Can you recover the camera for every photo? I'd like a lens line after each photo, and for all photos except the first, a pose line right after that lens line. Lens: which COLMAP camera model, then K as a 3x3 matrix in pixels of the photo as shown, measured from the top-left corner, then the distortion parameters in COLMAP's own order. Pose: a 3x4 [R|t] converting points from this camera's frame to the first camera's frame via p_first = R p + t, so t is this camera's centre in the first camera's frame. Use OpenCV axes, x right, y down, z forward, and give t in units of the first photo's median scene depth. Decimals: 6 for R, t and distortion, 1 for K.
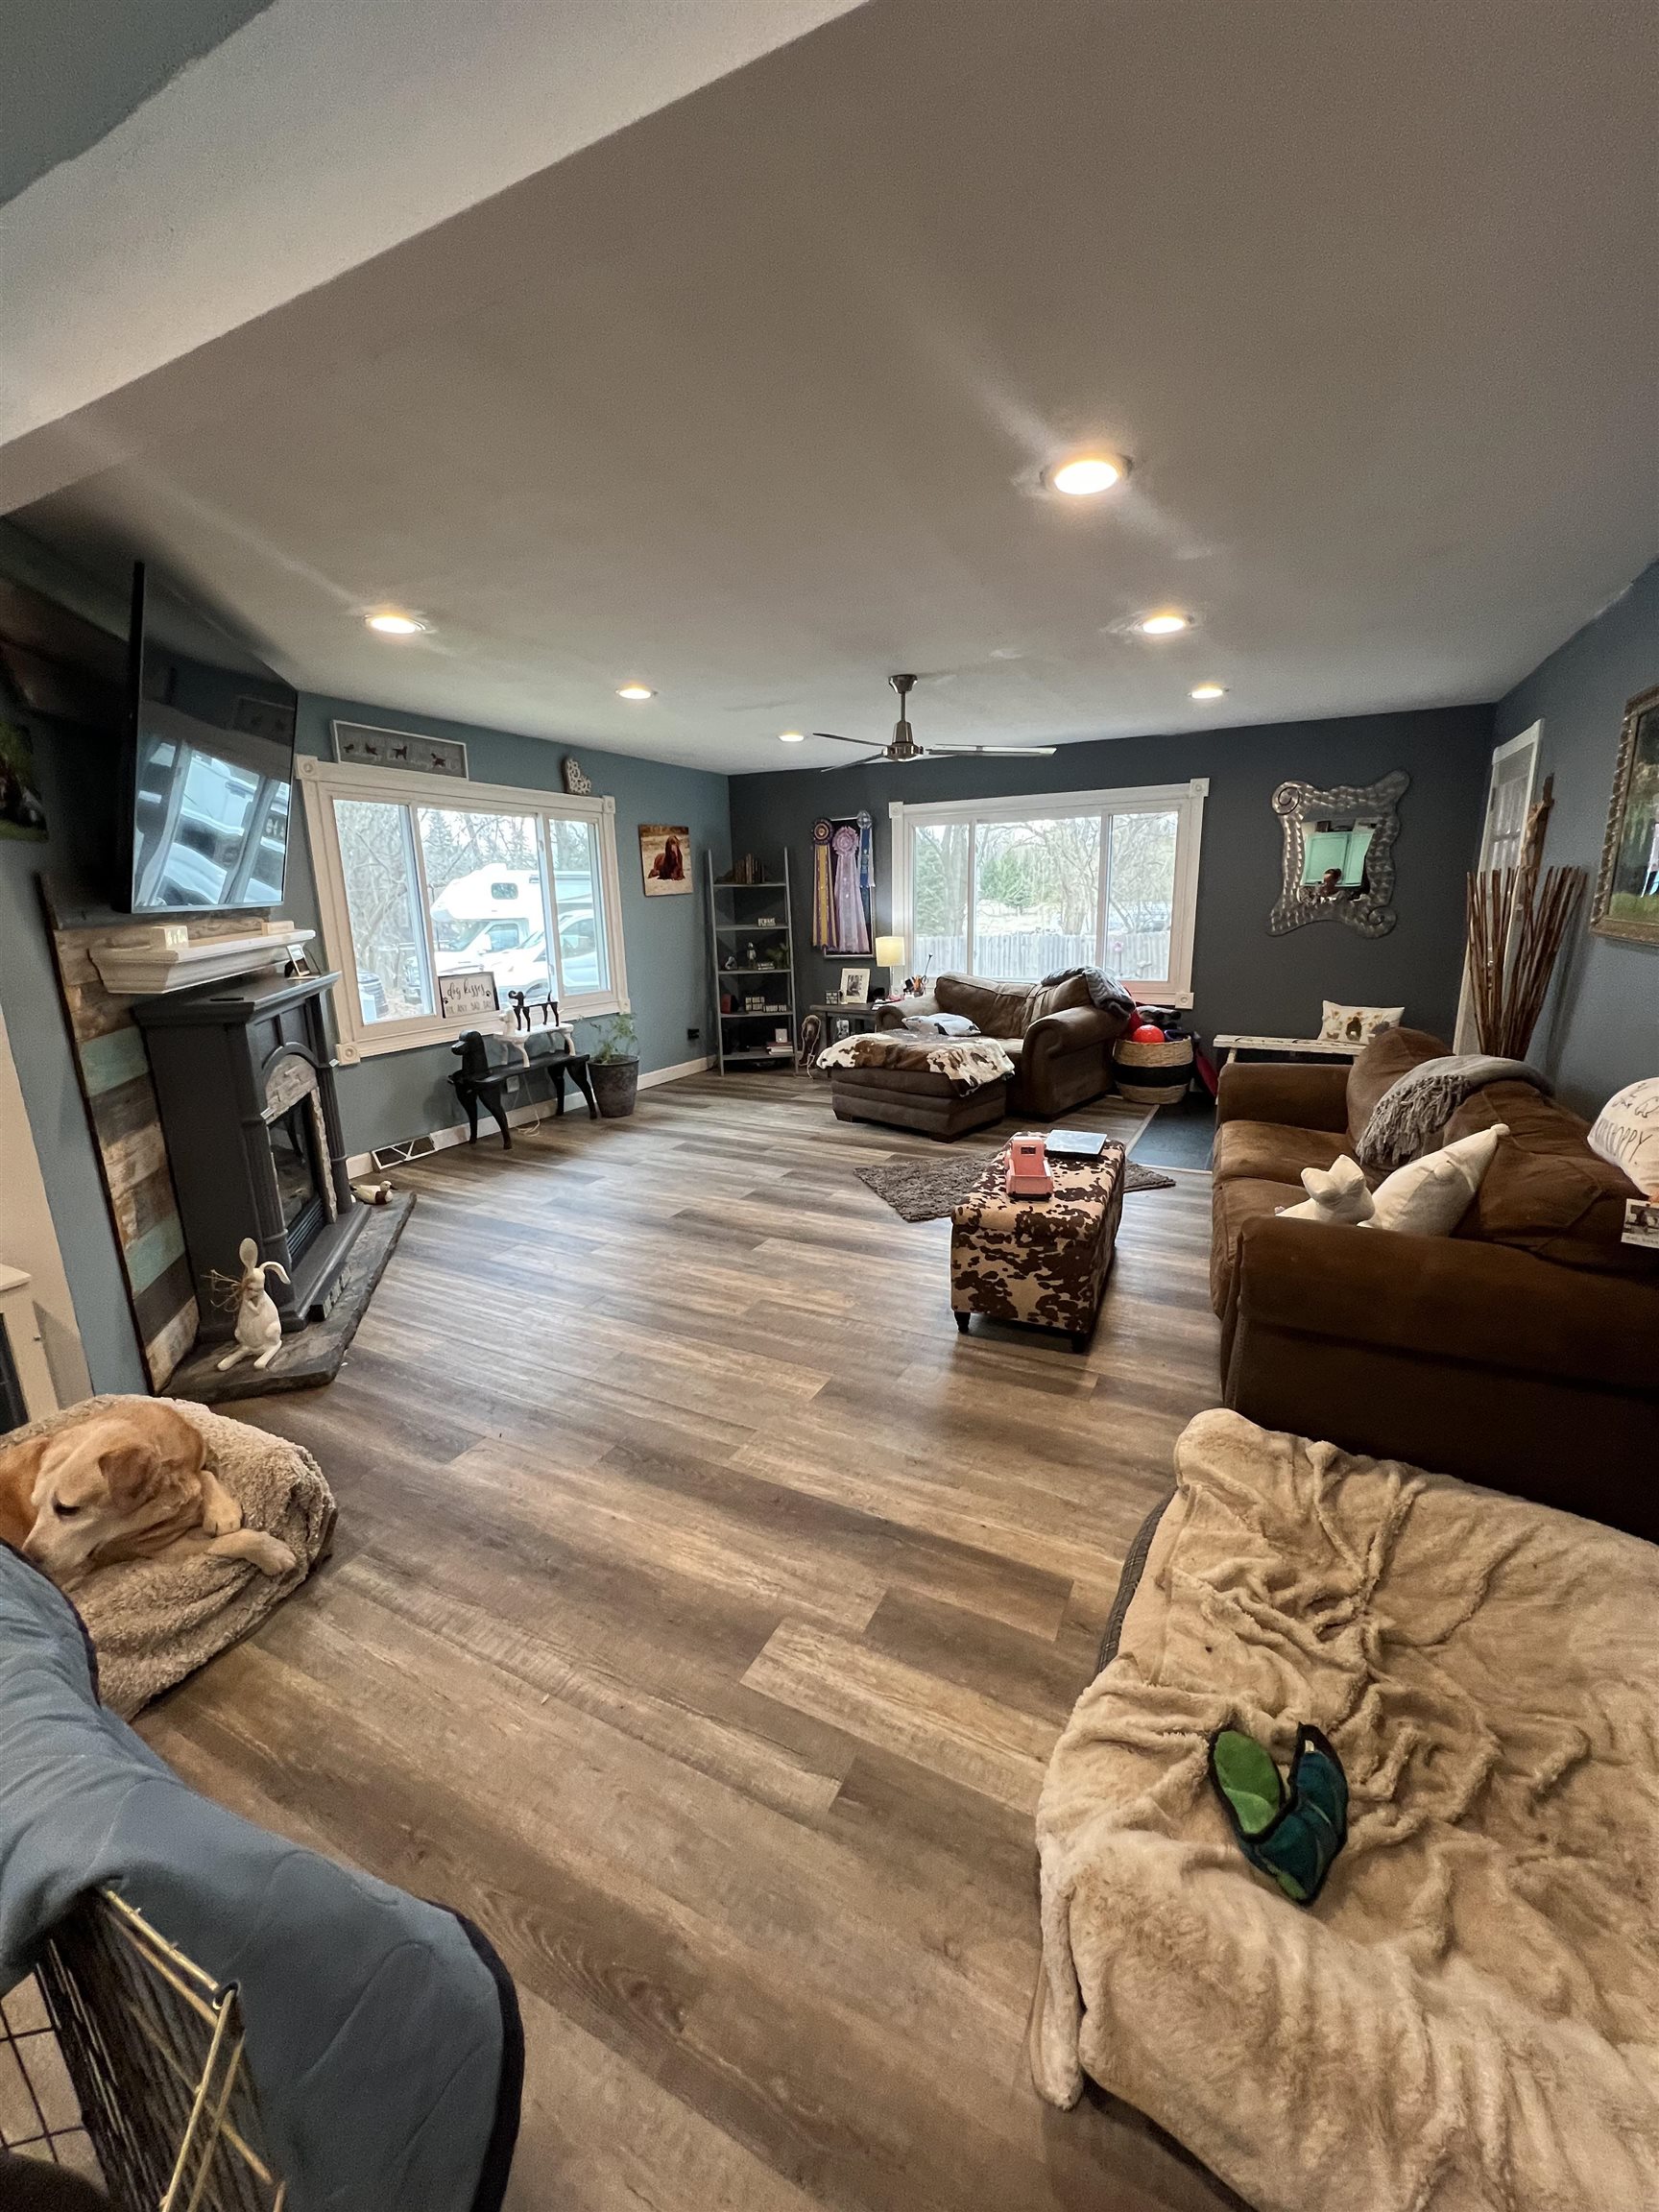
lens RADIAL K [[891.0, 0, 832.7], [0, 891.0, 1114.3], [0, 0, 1]] dist [0.000692, 0.000041]
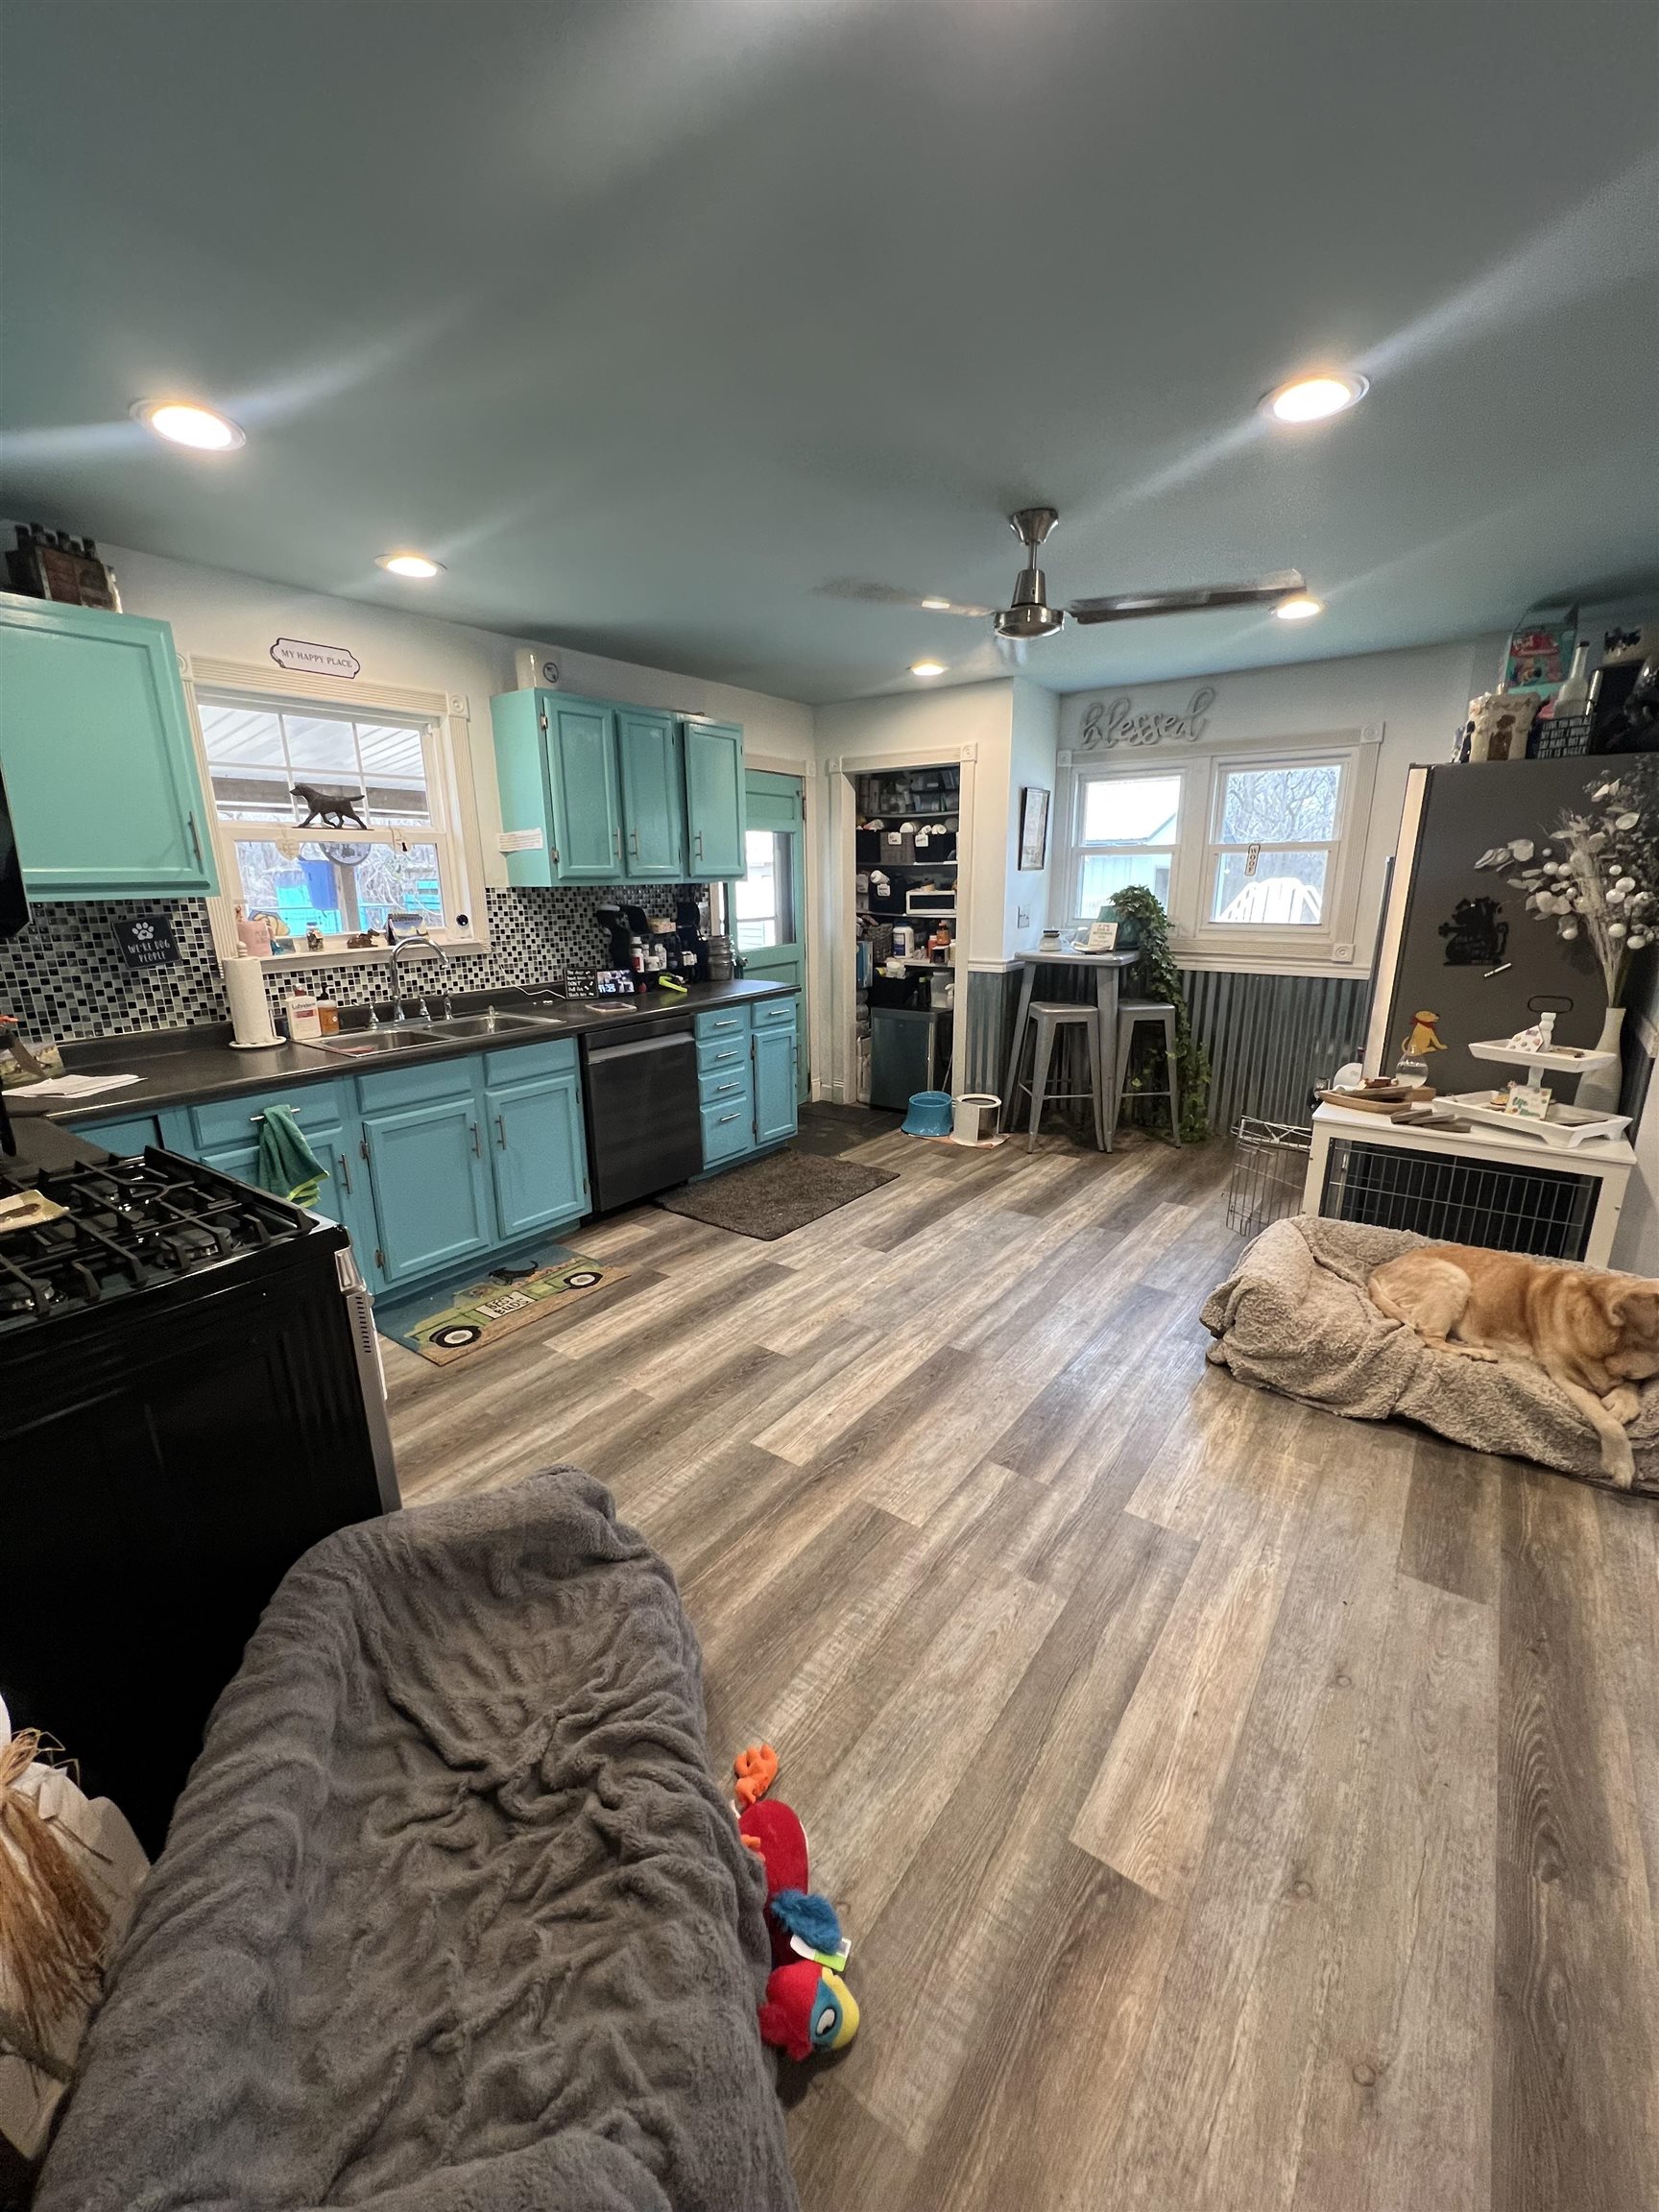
lens RADIAL K [[891.0, 0, 832.1], [0, 891.0, 1109.3], [0, 0, 1]] dist [0.000692, 0.000041]
pose [[-0.156742, 0.272779, -0.949223, 0.582112], [-0.232703, 0.923844, 0.303911, -0.007767], [0.959834, 0.268523, -0.081329, -0.028012]]
